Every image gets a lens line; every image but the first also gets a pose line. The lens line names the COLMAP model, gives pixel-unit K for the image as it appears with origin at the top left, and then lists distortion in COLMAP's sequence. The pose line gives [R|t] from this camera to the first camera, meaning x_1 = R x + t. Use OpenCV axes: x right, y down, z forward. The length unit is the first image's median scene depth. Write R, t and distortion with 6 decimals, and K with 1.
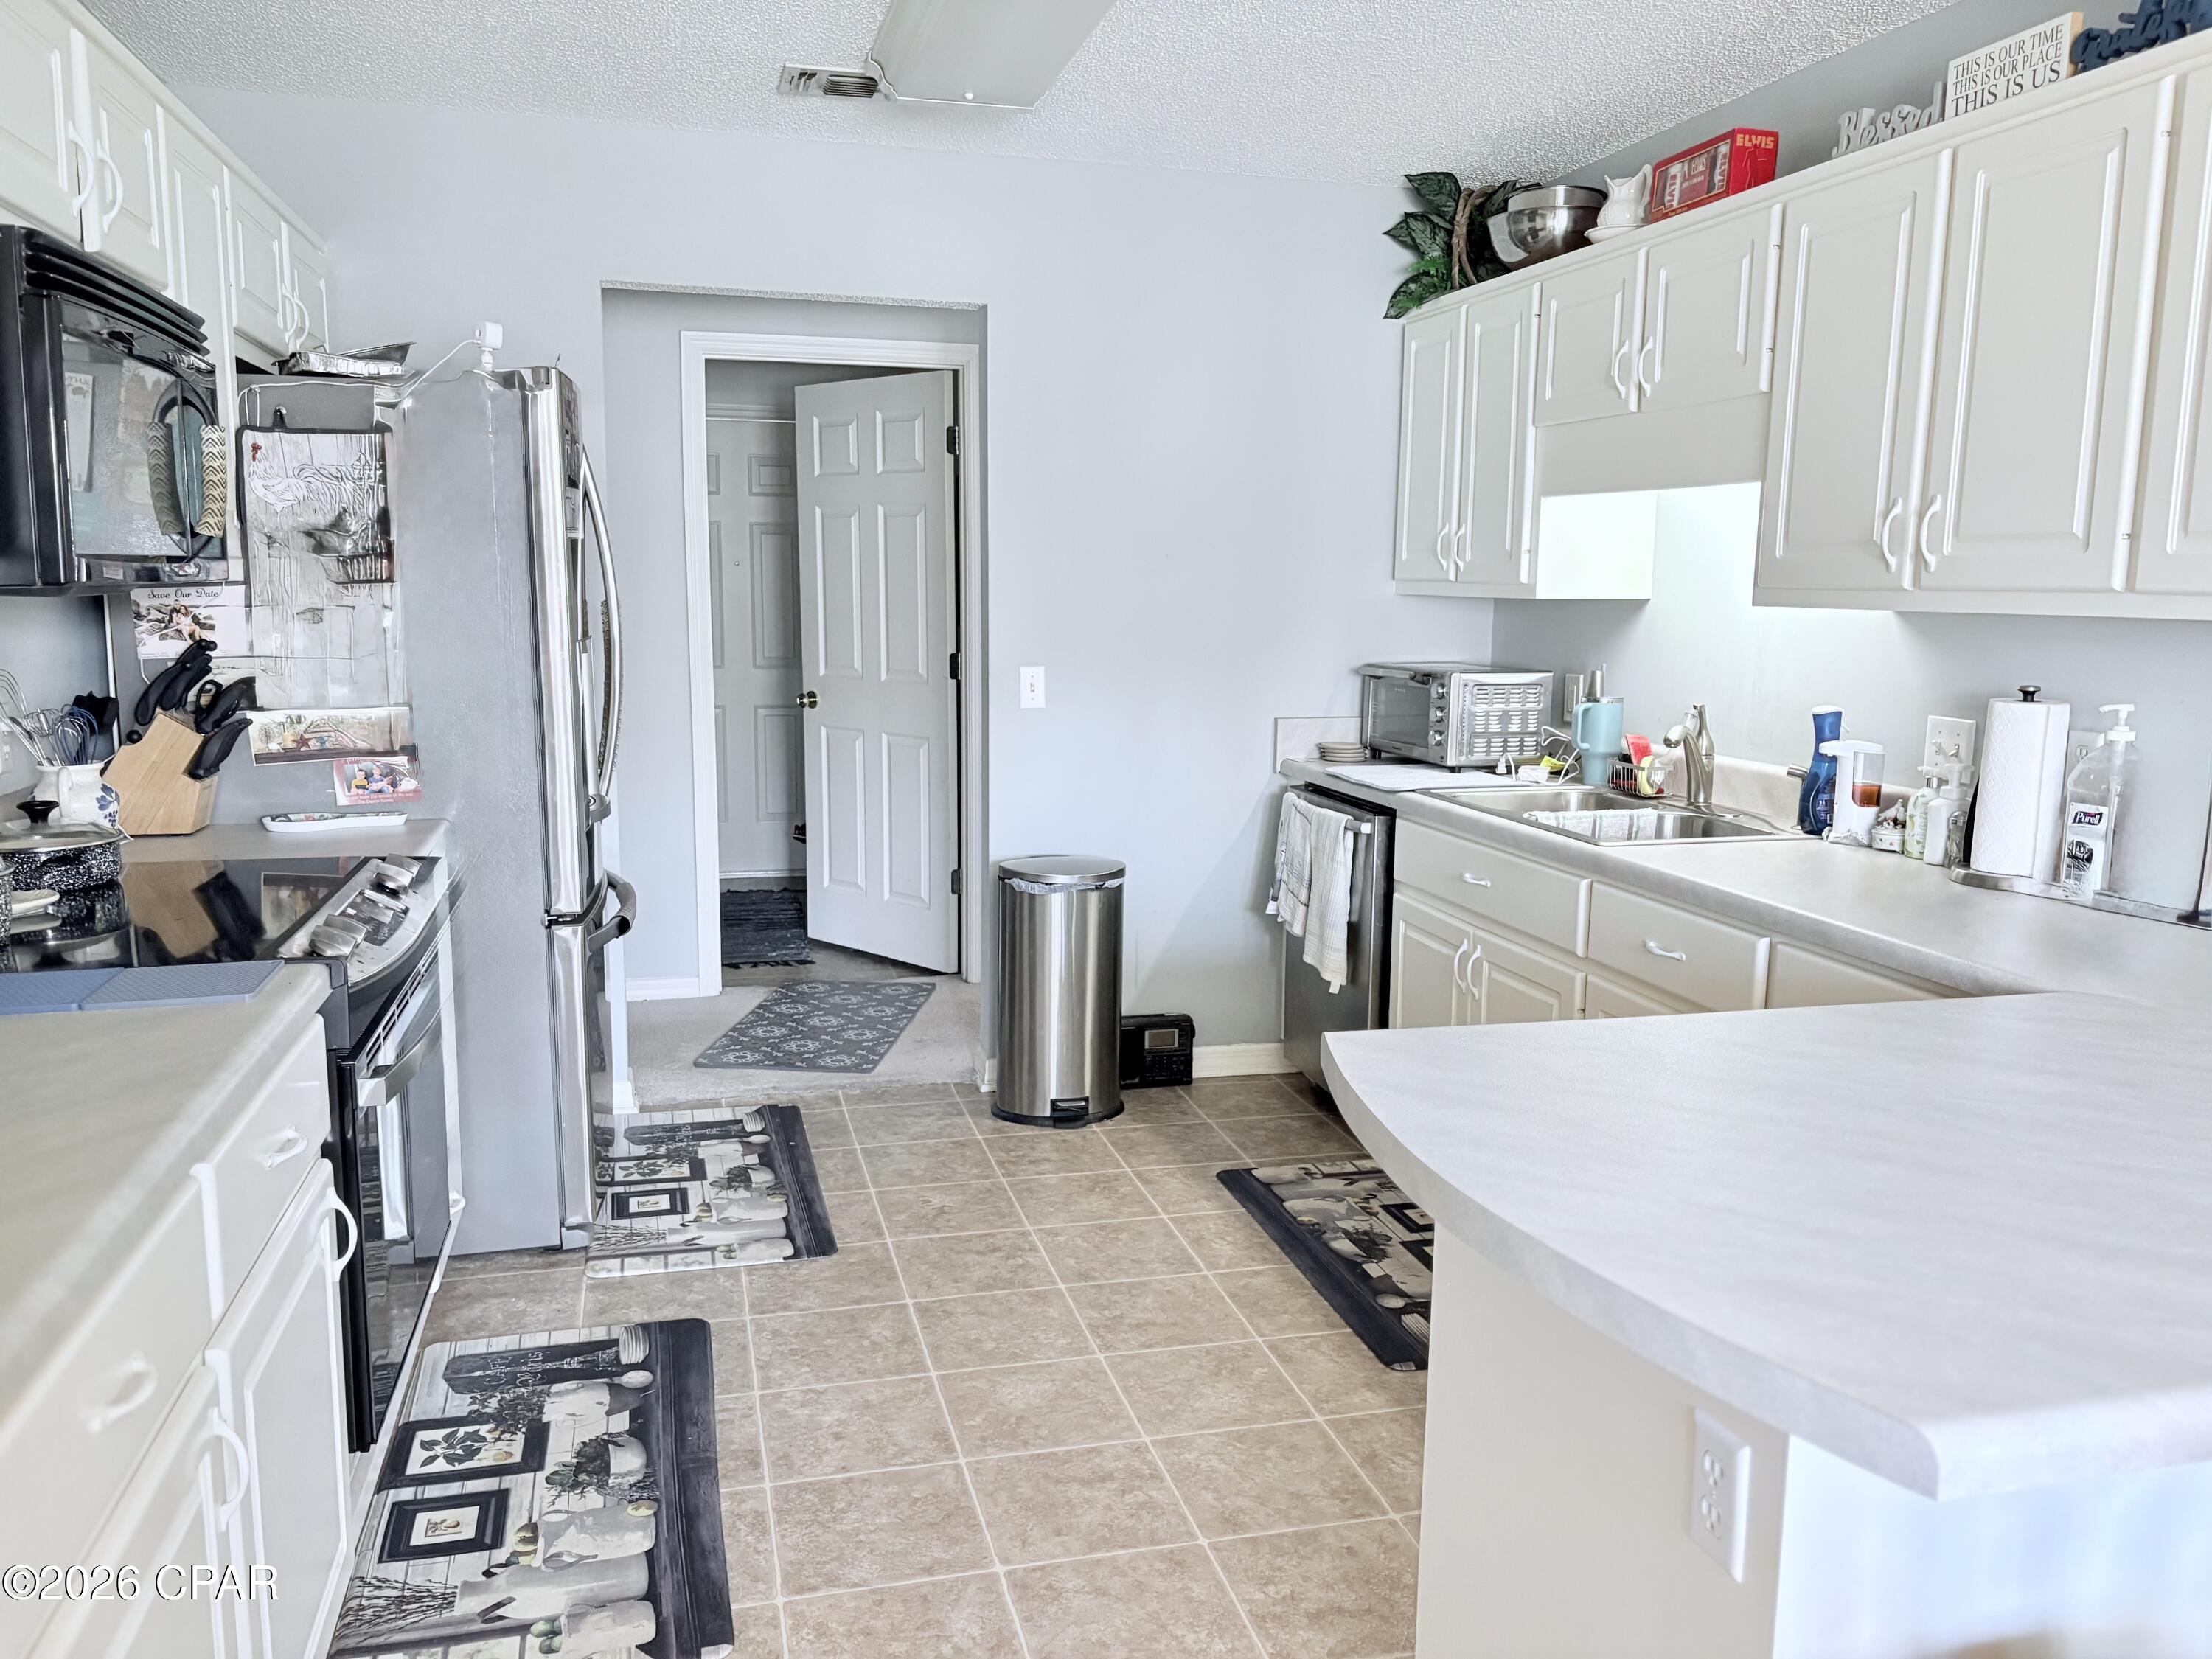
lens RADIAL K [[1649.7, 0, 1104.3], [0, 1649.7, 813.5], [0, 0, 1]] dist [0.056931, -0.074197]
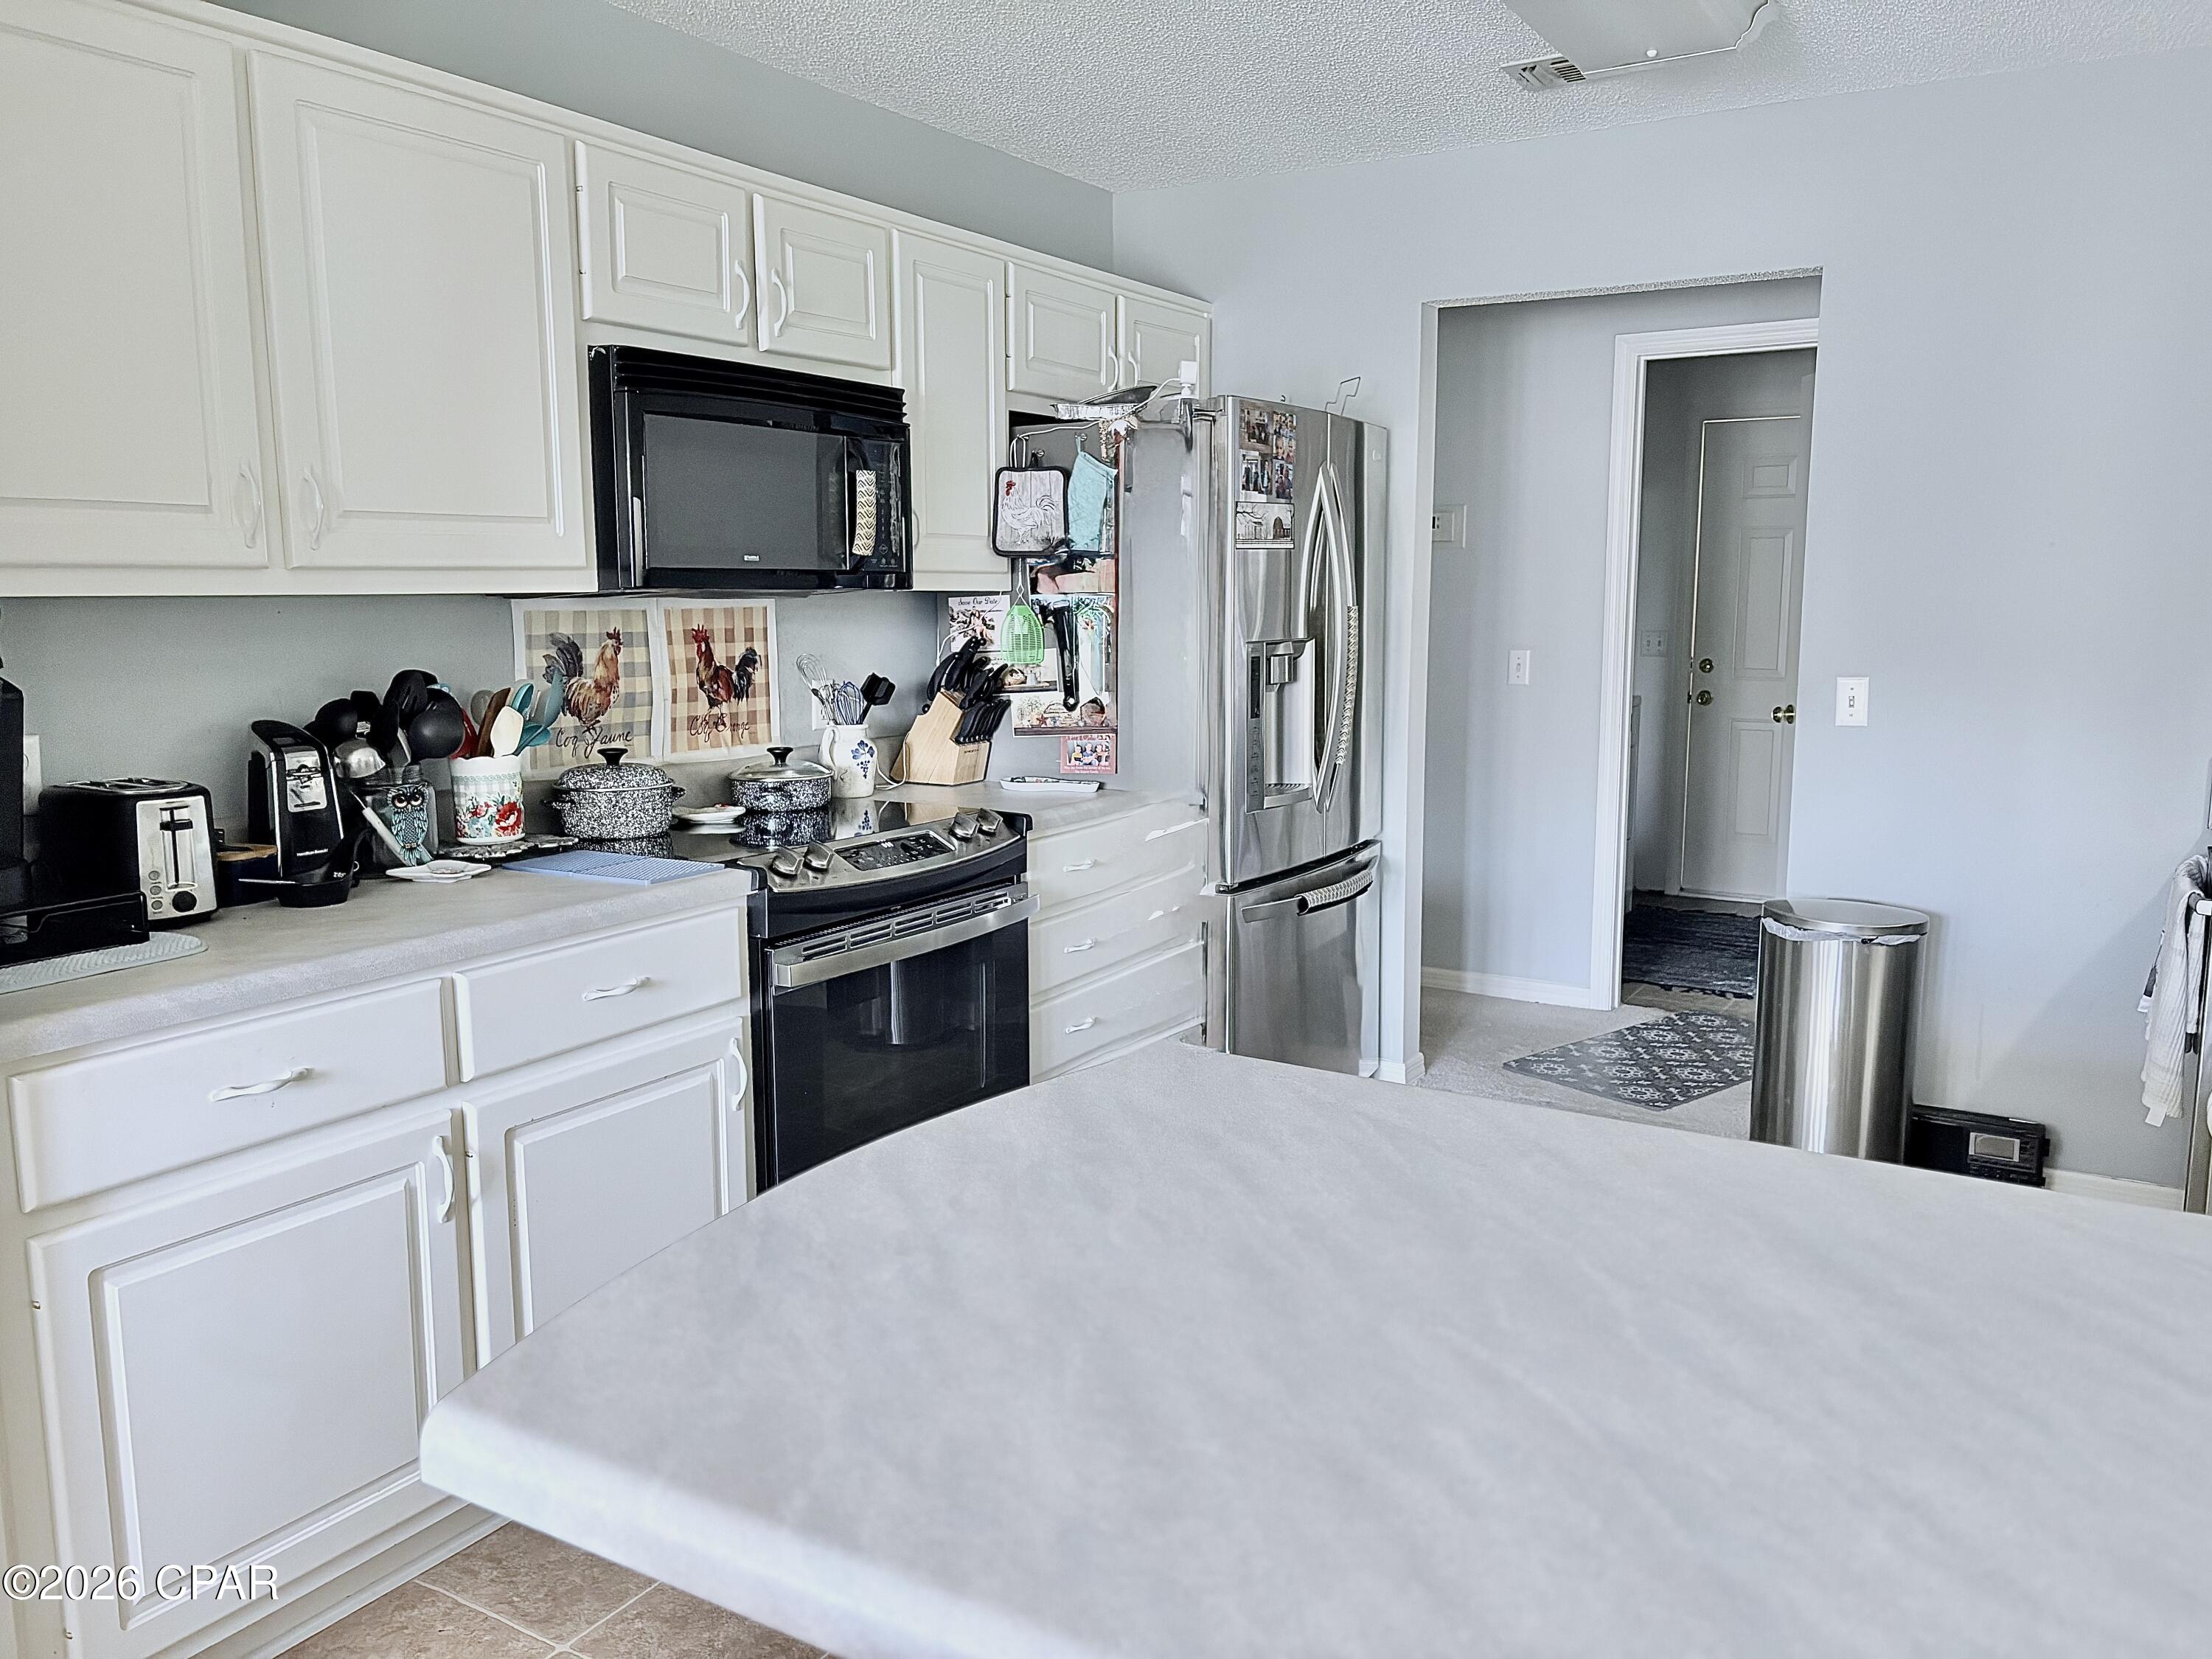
lens RADIAL K [[1649.7, 0, 1104.3], [0, 1649.7, 813.5], [0, 0, 1]] dist [0.056931, -0.074197]
pose [[0.706142, 0.083937, -0.703078, 0.425307], [-0.089750, 0.995550, 0.028714, -0.013487], [0.702359, 0.042825, 0.710533, 0.165156]]
